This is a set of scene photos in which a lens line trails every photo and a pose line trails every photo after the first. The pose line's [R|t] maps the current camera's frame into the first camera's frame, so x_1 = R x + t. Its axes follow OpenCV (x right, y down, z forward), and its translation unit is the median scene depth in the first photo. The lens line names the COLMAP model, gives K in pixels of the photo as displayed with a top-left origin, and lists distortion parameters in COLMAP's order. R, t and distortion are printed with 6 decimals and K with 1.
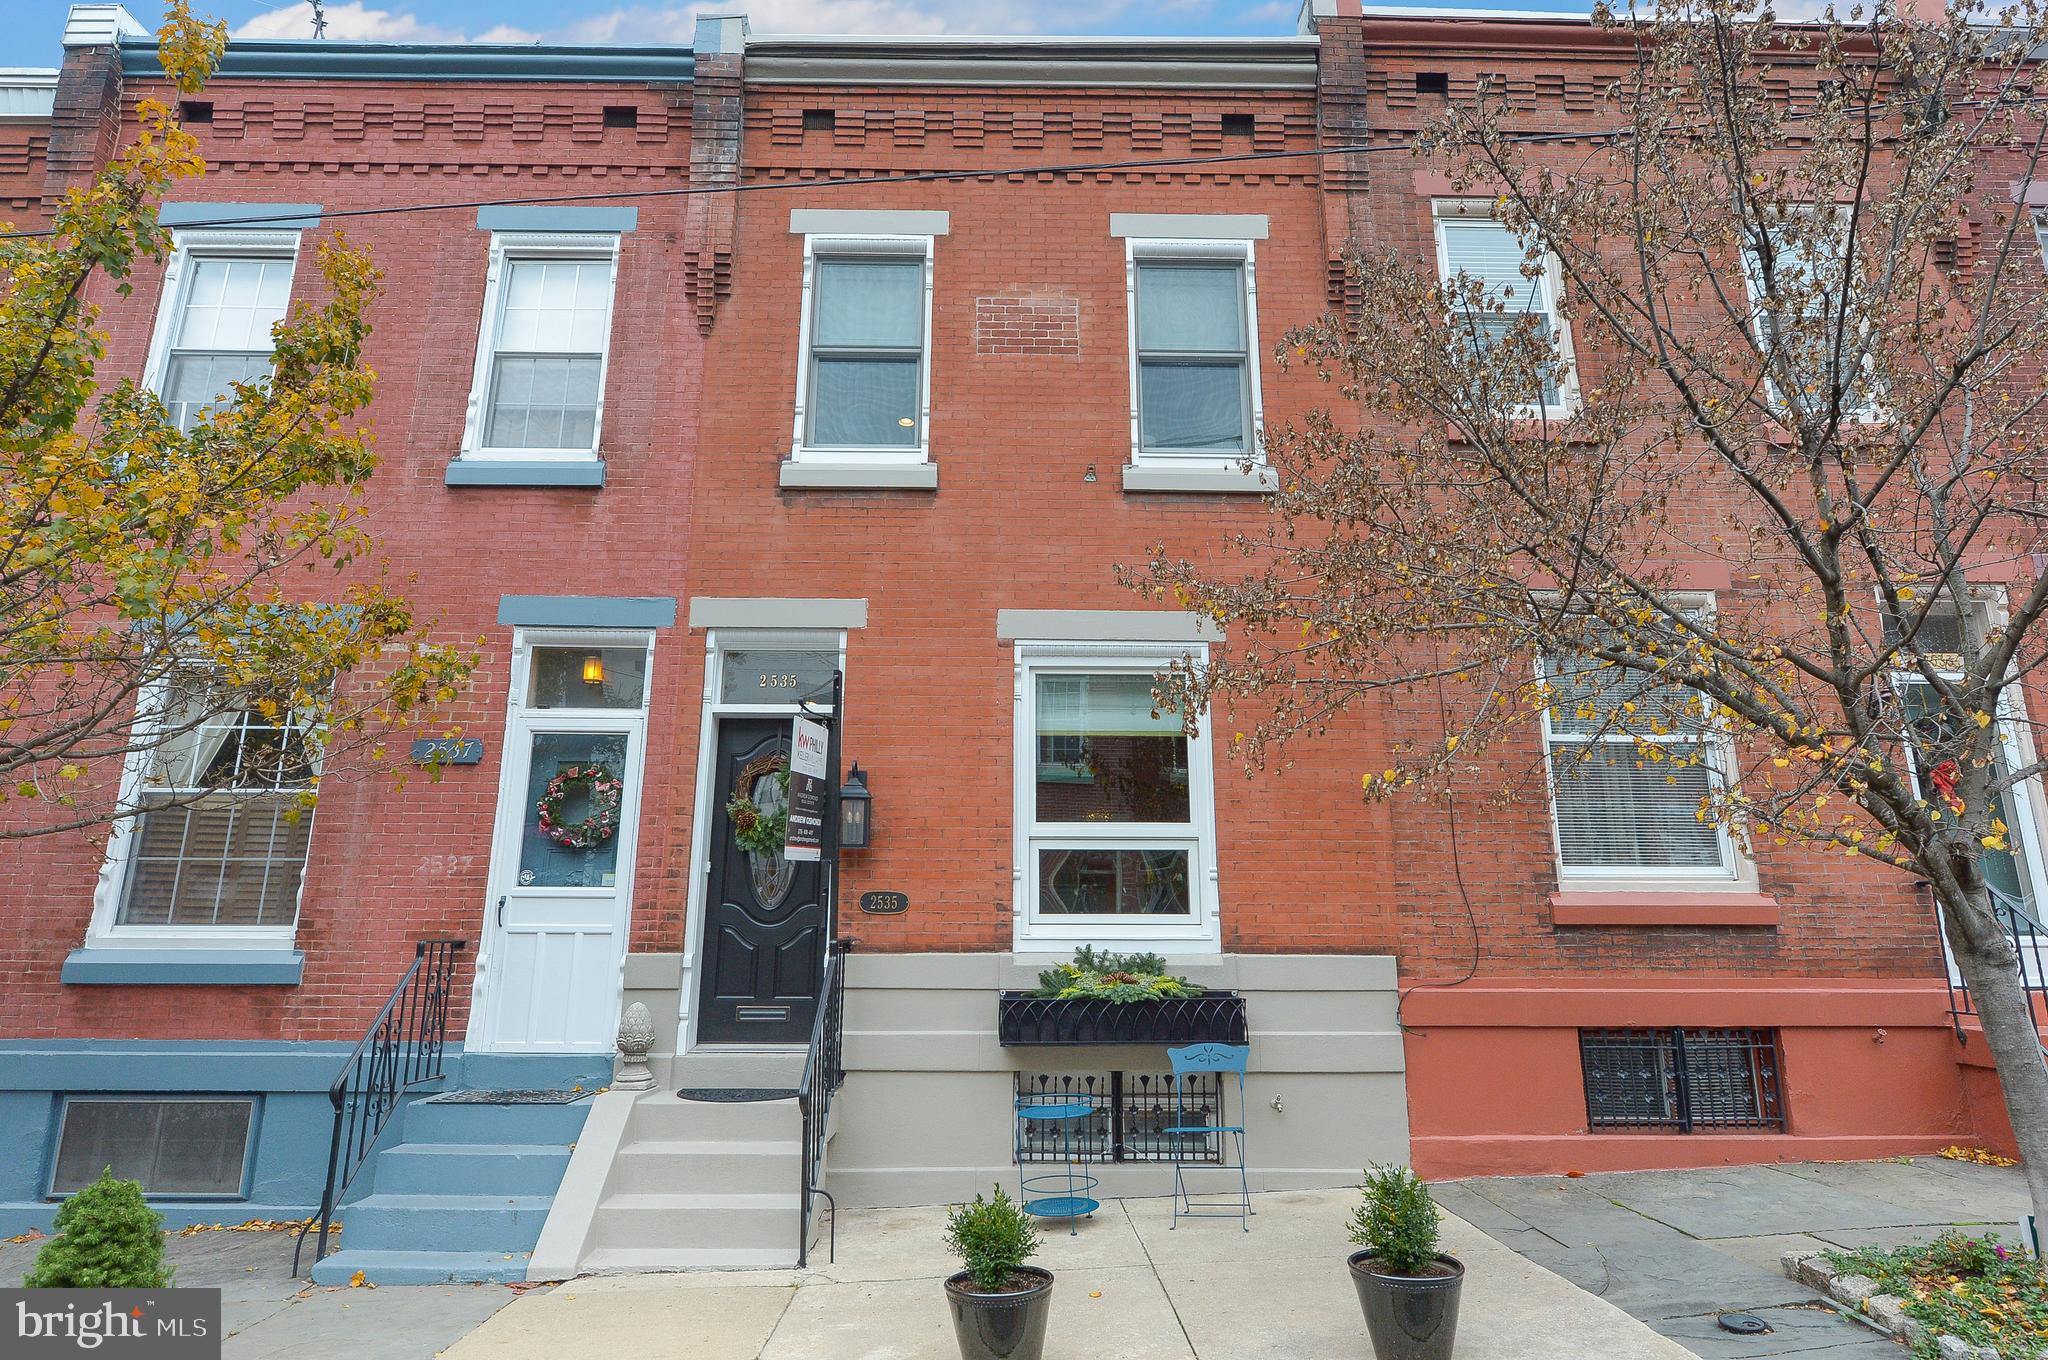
lens RADIAL K [[1108.8, 0, 1027.2], [0, 1108.8, 647.1], [0, 0, 1]] dist [0.000525, -0.001233]
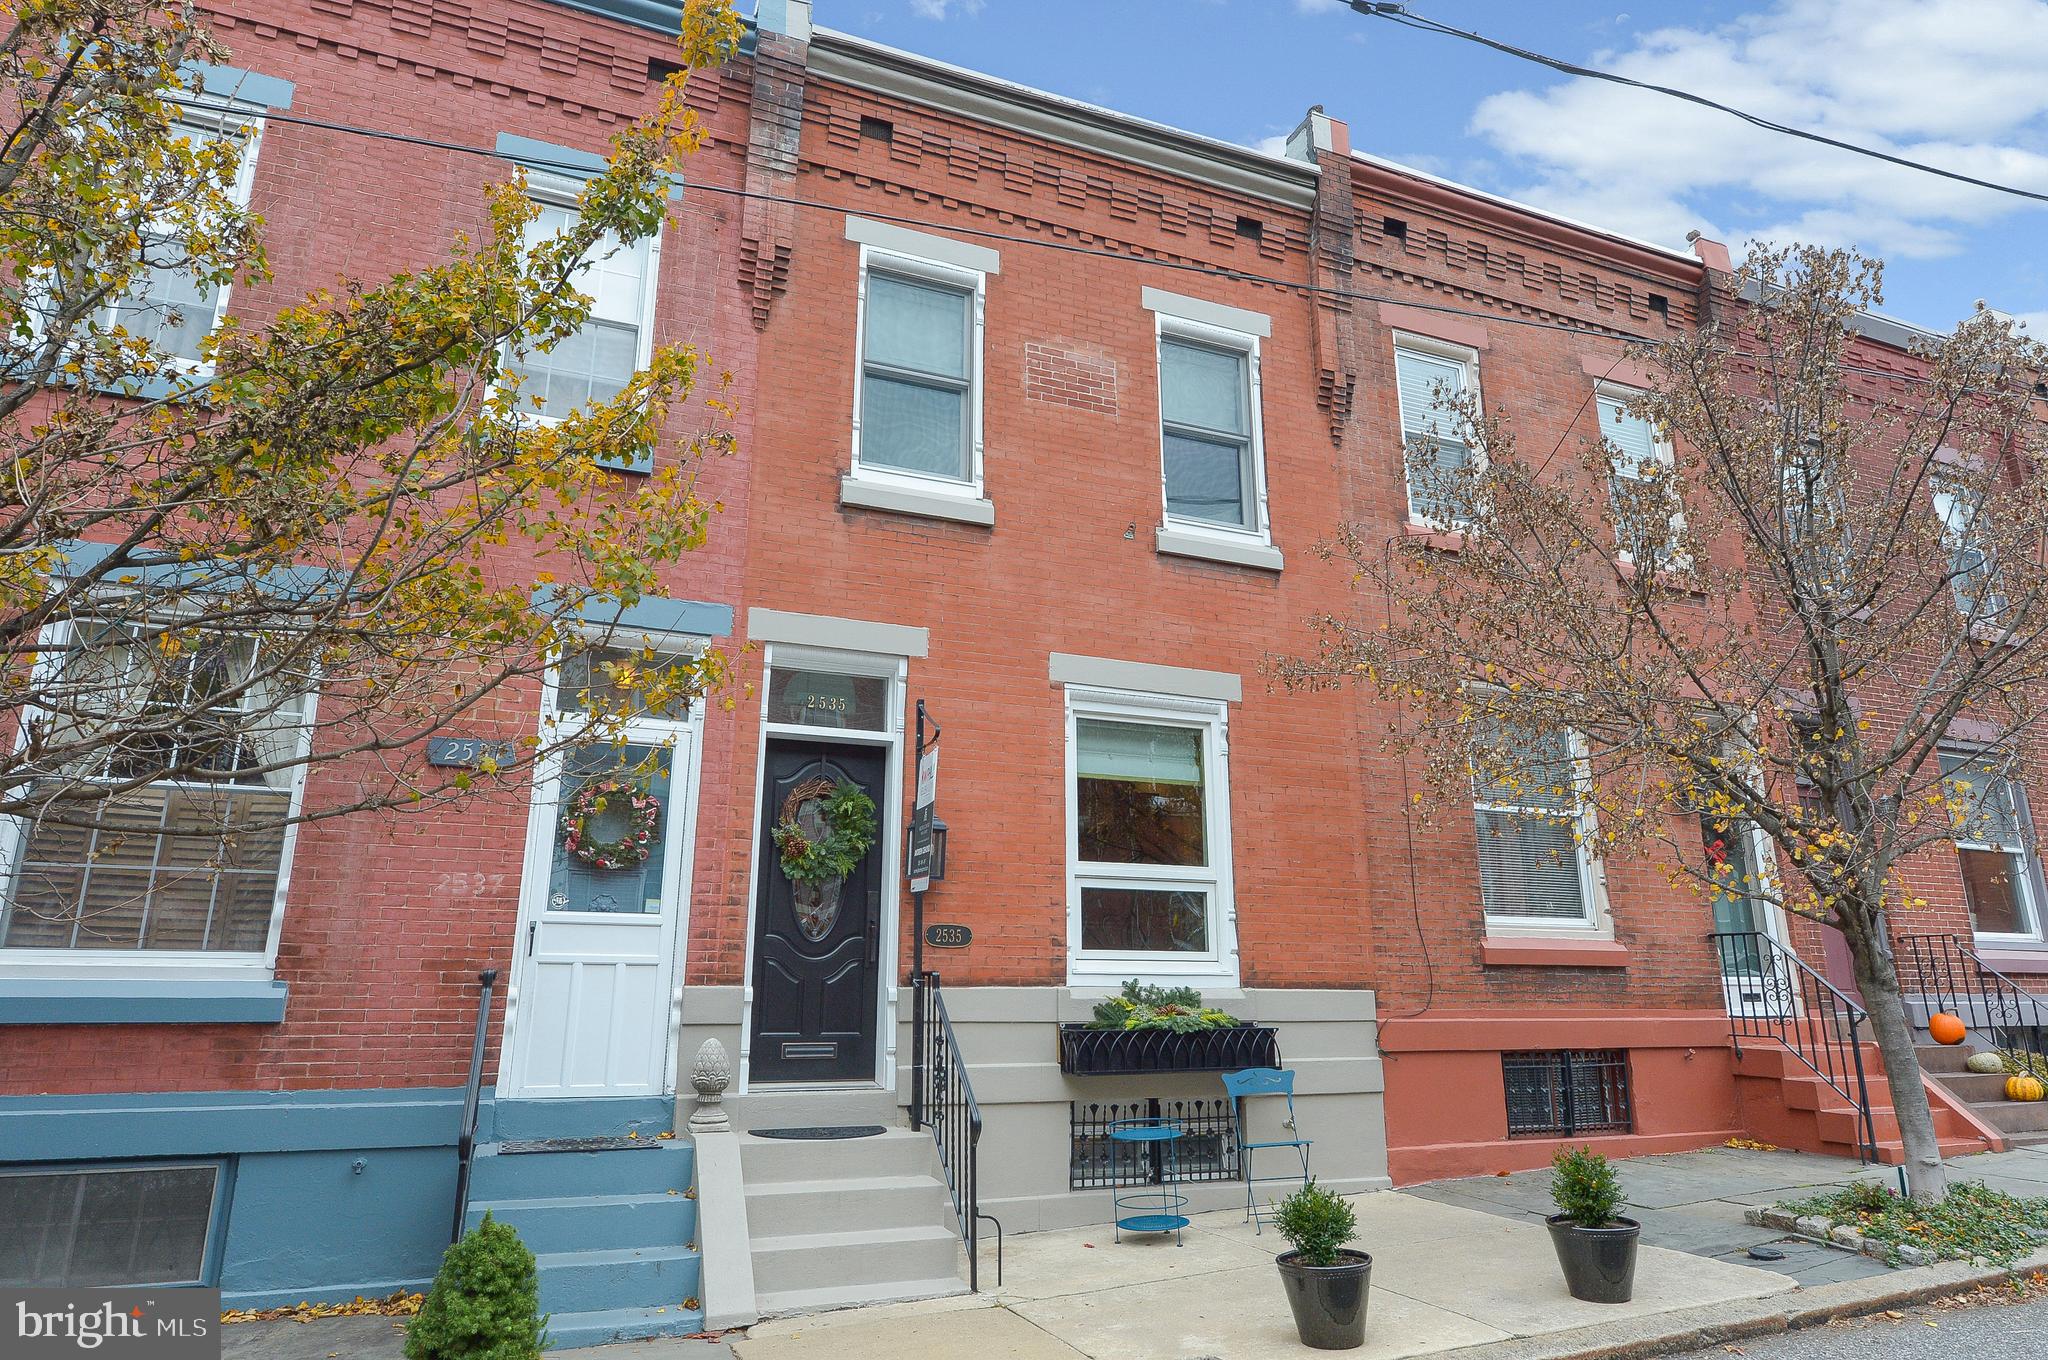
lens RADIAL K [[1213.2, 0, 1019.7], [0, 1213.2, 641.6], [0, 0, 1]] dist [0.005387, -0.003109]
pose [[0.932848, 0.101192, 0.345766, -0.464806], [-0.092530, 0.994844, -0.041513, 0.006014], [-0.348184, 0.006732, 0.937402, -0.048161]]
